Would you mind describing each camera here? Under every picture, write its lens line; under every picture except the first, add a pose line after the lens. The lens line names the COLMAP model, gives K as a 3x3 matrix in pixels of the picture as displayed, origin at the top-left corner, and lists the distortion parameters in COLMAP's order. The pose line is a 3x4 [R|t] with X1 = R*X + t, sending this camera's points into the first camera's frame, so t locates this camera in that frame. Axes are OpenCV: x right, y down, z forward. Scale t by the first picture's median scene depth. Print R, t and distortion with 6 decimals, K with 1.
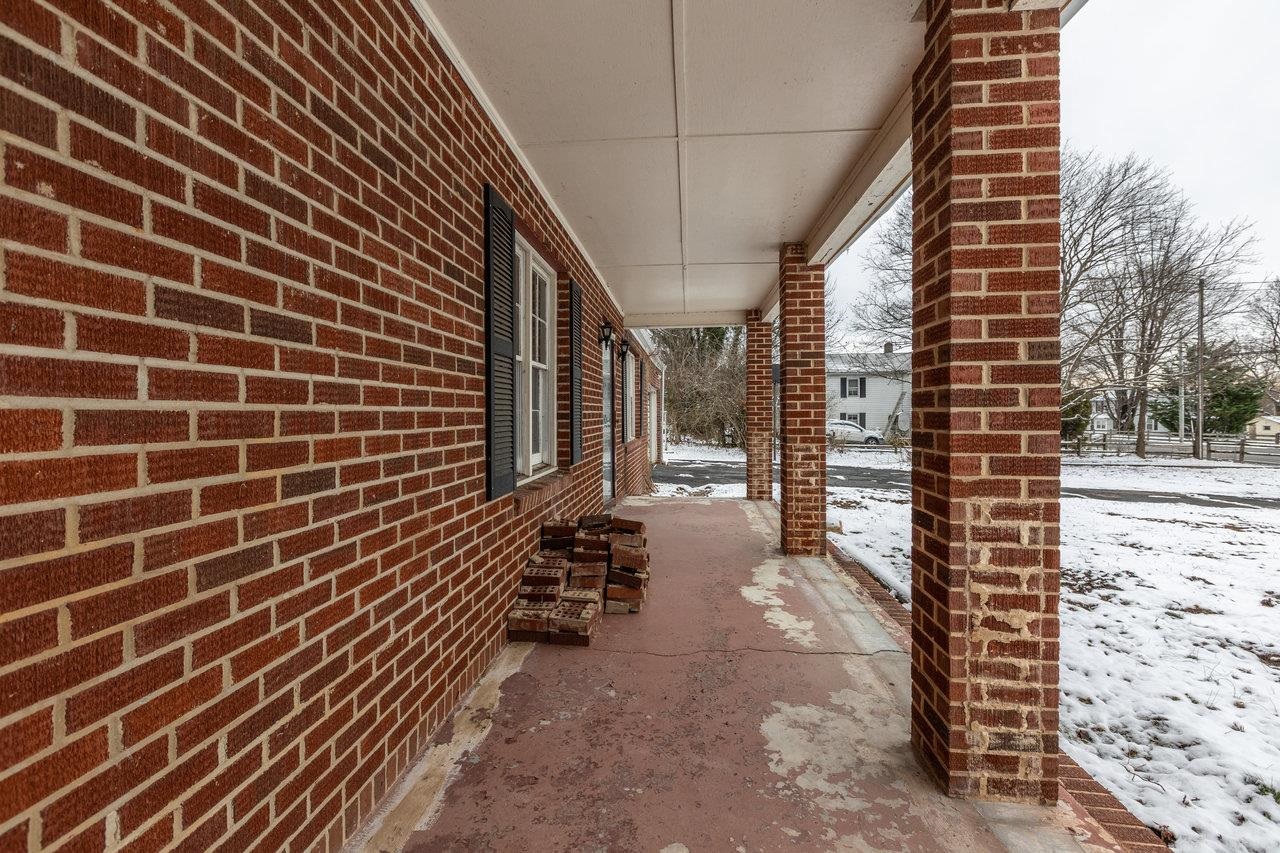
lens RADIAL K [[575.7, 0, 639.6], [0, 575.7, 422.1], [0, 0, 1]] dist [0.002916, -0.000294]
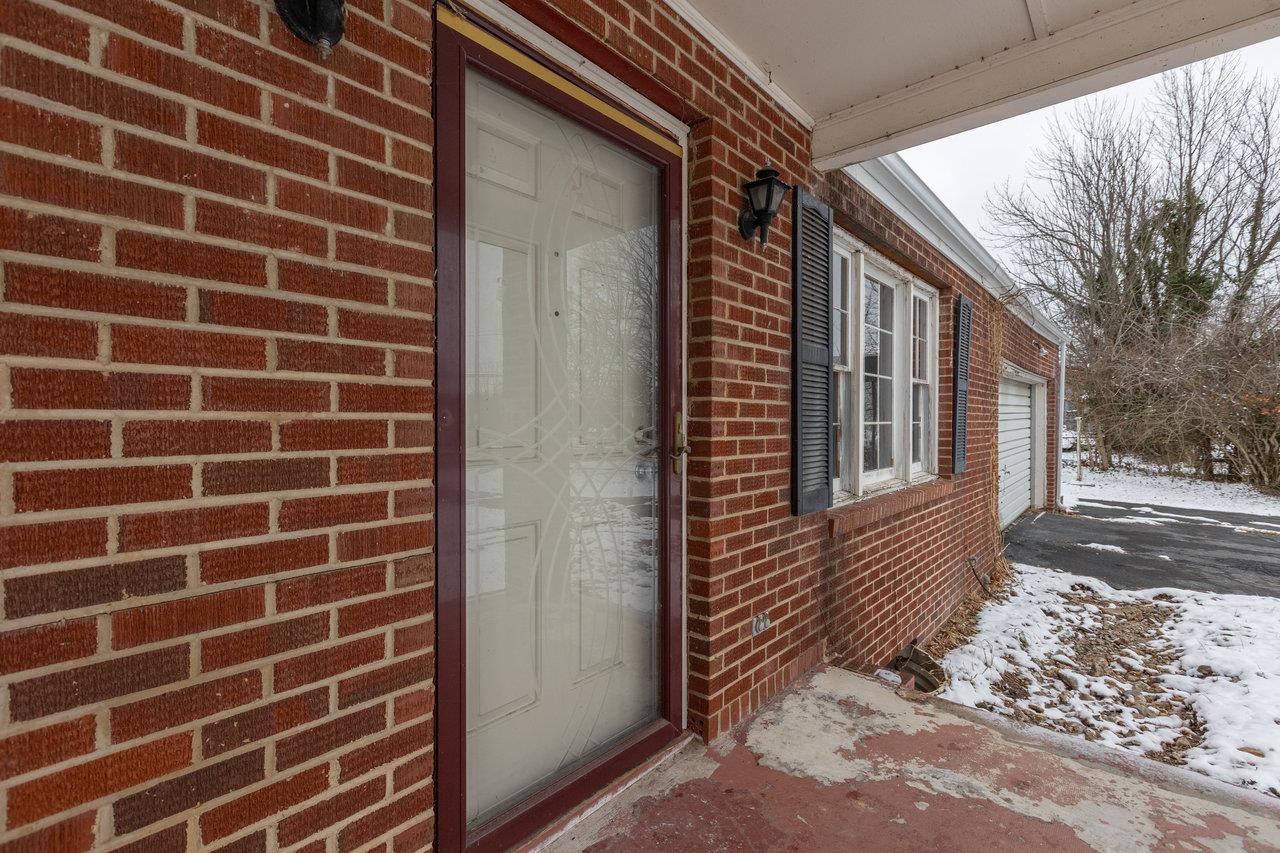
lens RADIAL K [[575.7, 0, 632.7], [0, 575.7, 420.6], [0, 0, 1]] dist [0.002916, -0.000294]
pose [[0.804112, 0.018260, -0.594197, 0.040946], [-0.022726, 0.999742, -0.000032, -0.005981], [0.594043, 0.013529, 0.804320, 0.318607]]
